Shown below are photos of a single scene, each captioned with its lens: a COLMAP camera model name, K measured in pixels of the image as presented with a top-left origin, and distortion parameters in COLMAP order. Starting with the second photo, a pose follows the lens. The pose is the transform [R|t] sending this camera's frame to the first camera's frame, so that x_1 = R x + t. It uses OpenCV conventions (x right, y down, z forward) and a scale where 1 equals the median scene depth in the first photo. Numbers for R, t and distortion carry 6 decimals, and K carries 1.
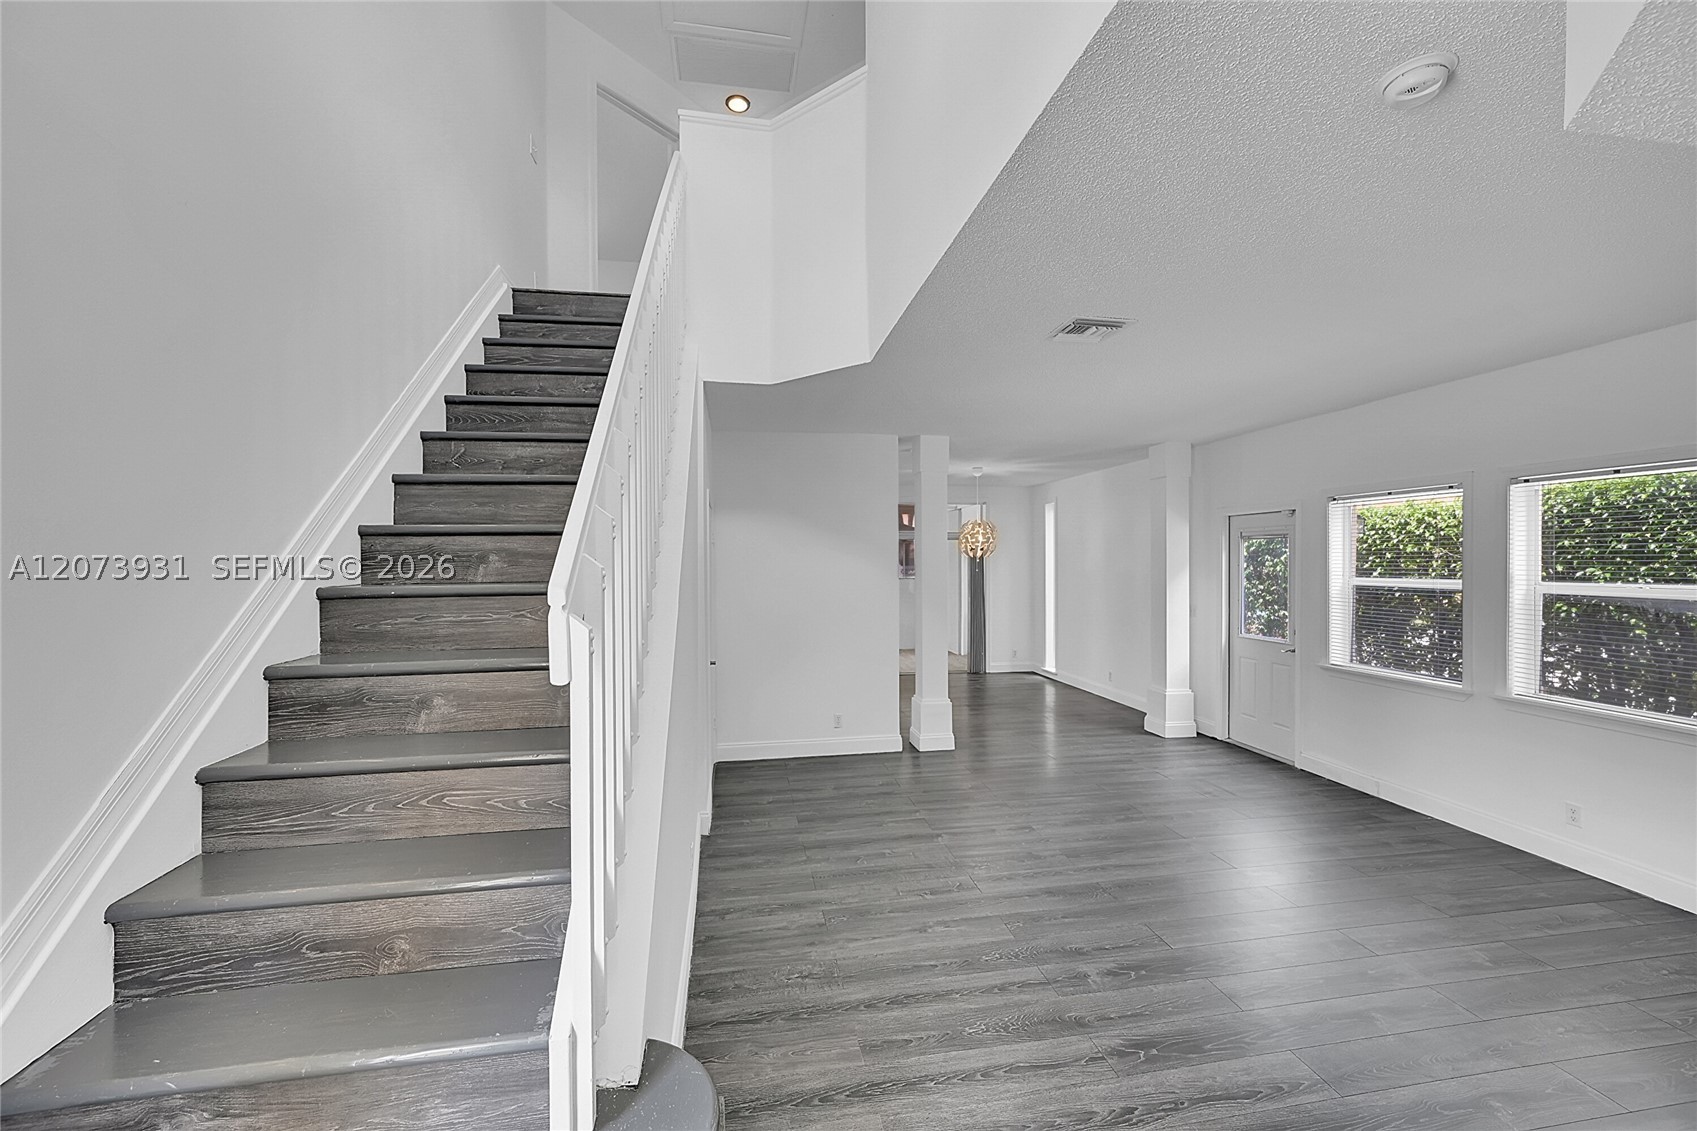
lens RADIAL K [[668.4, 0, 845.6], [0, 668.4, 565.0], [0, 0, 1]] dist [-0.000923, 0.000498]
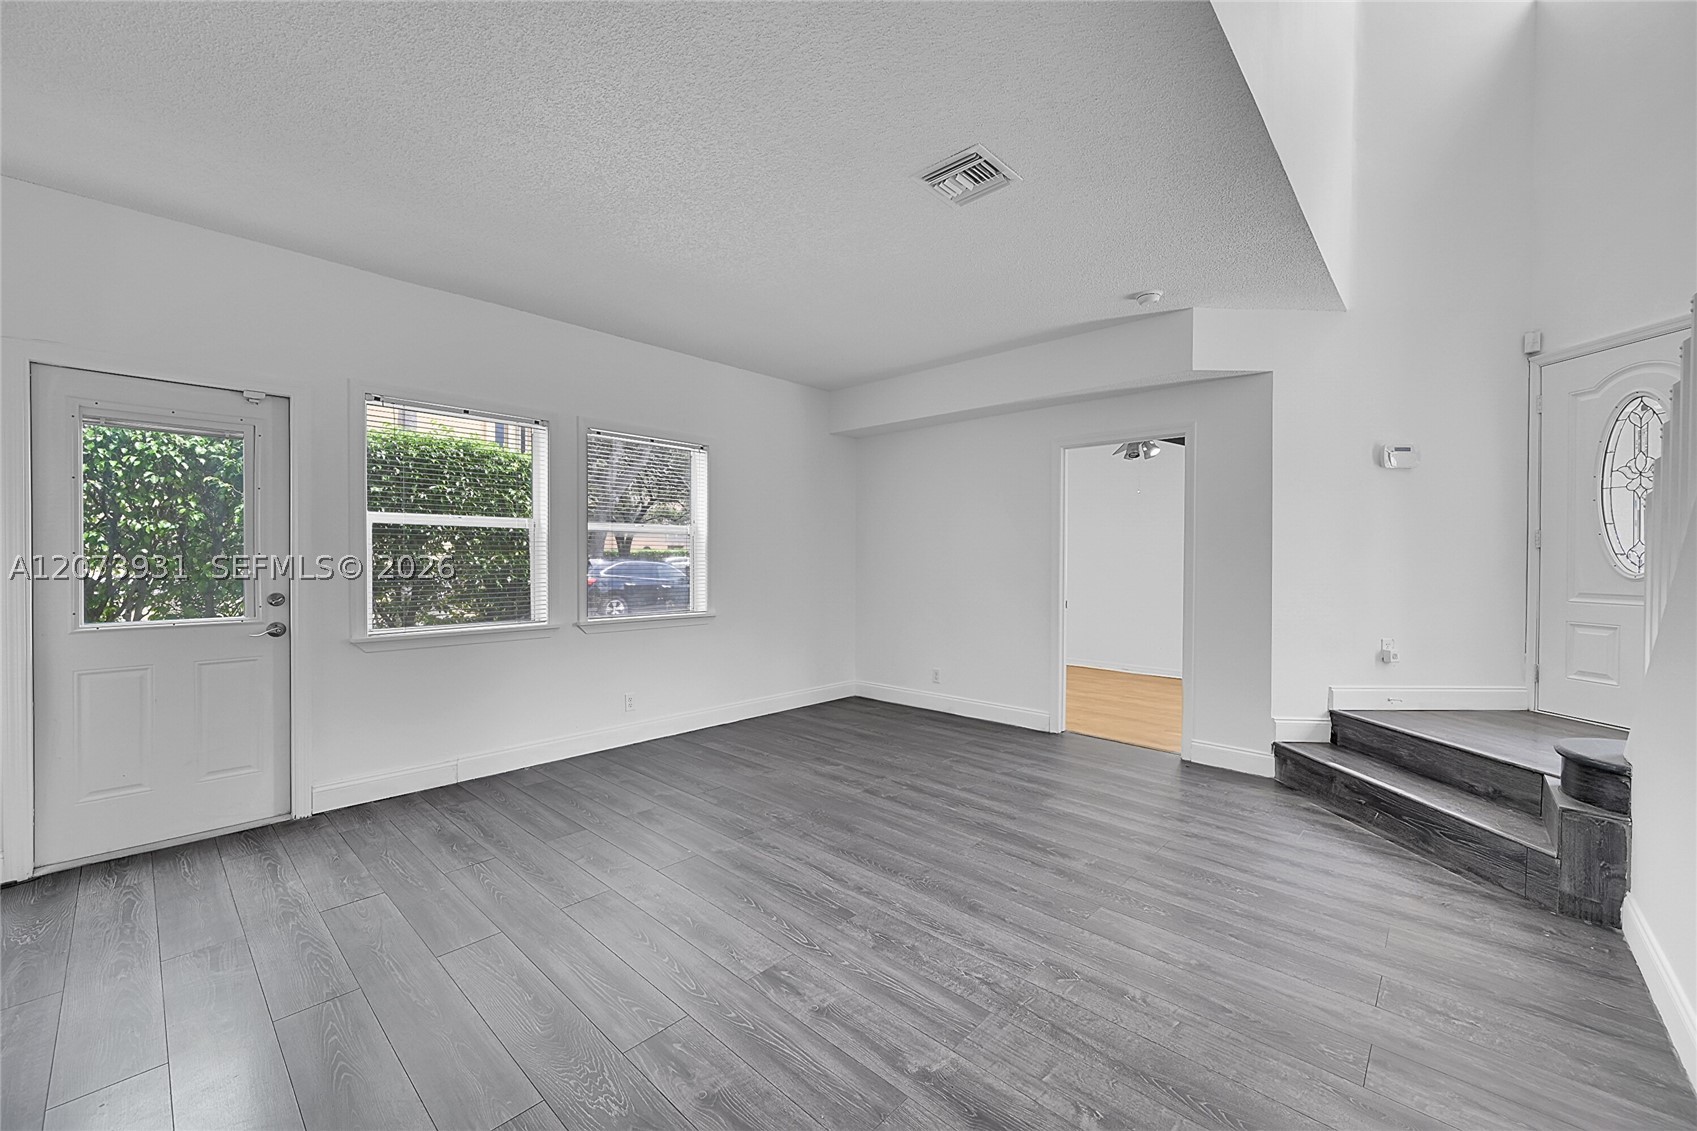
lens RADIAL K [[668.4, 0, 845.6], [0, 668.4, 565.0], [0, 0, 1]] dist [-0.000923, 0.000498]
pose [[-0.613548, -0.005594, 0.789637, -0.163886], [0.005658, 0.999918, 0.011481, 0.092890], [-0.789637, 0.011512, -0.613467, 1.377019]]
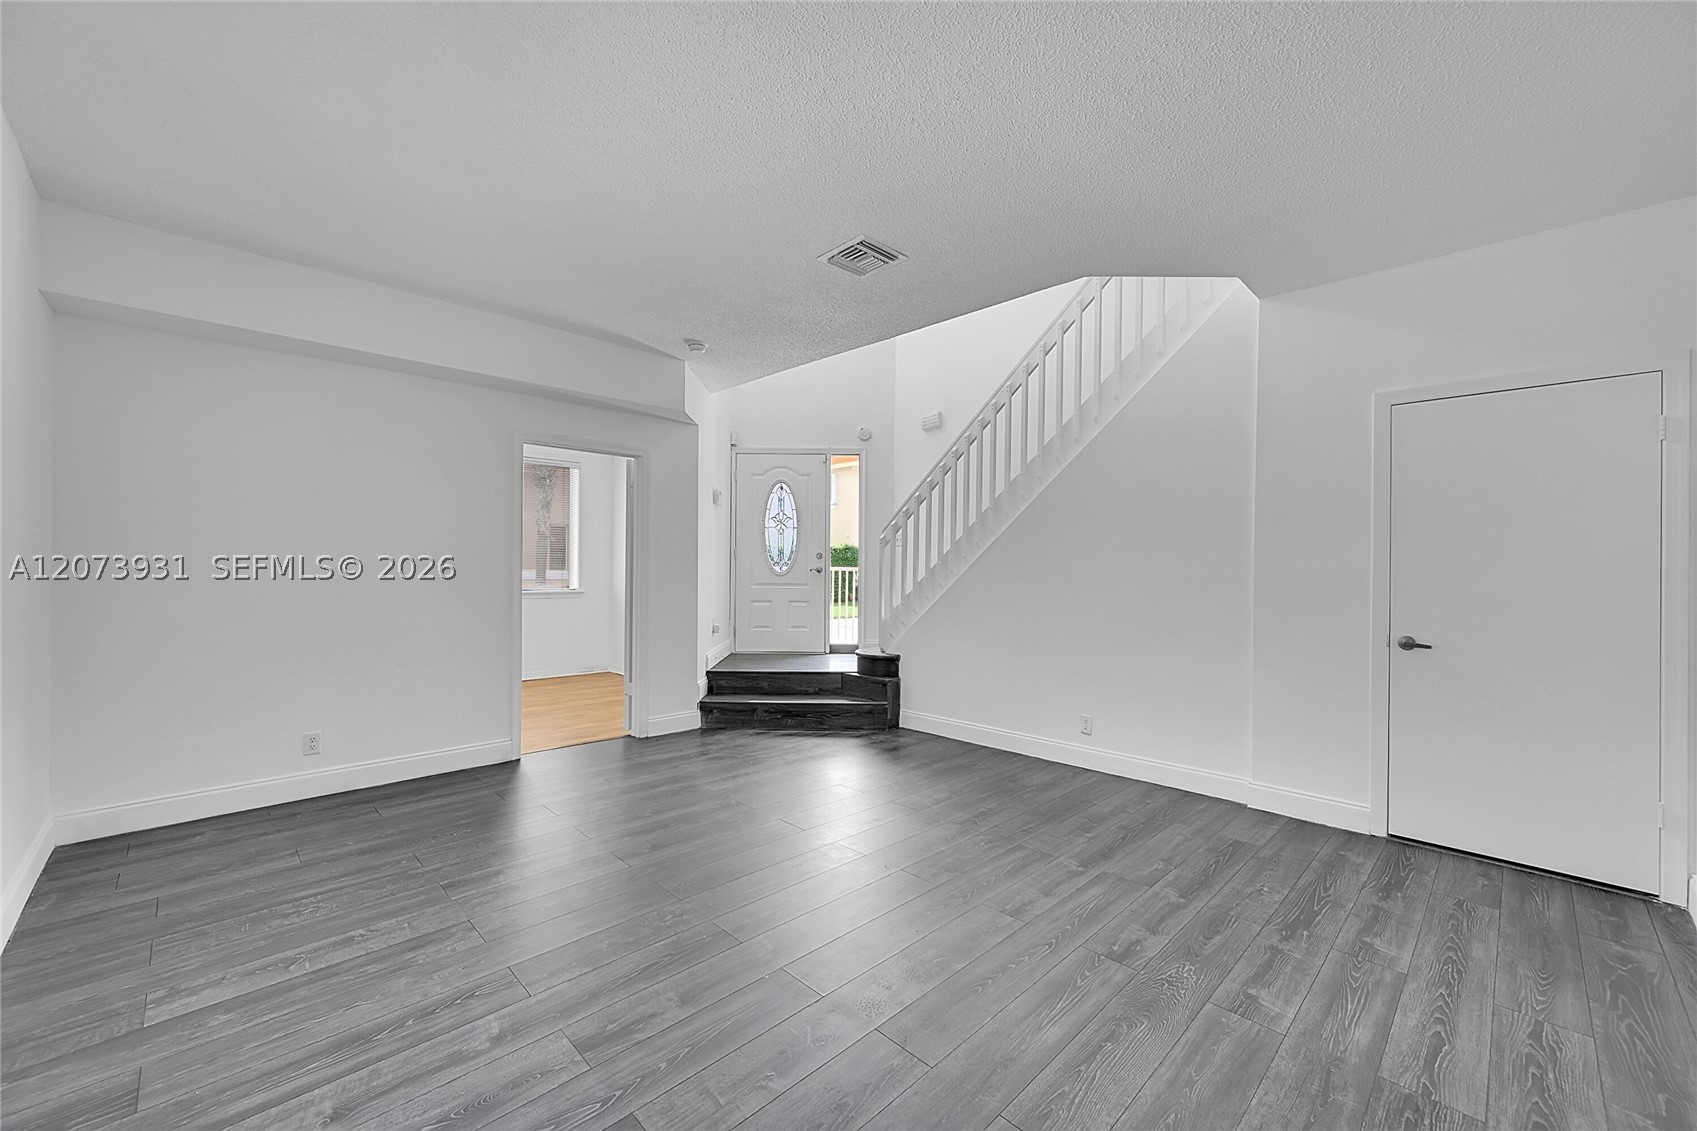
lens RADIAL K [[668.4, 0, 845.6], [0, 668.4, 565.0], [0, 0, 1]] dist [-0.000923, 0.000498]
pose [[-0.817958, -0.003066, -0.575270, 0.813543], [-0.009655, 0.999918, 0.008398, 0.084619], [0.575197, 0.012424, -0.817921, 1.535648]]
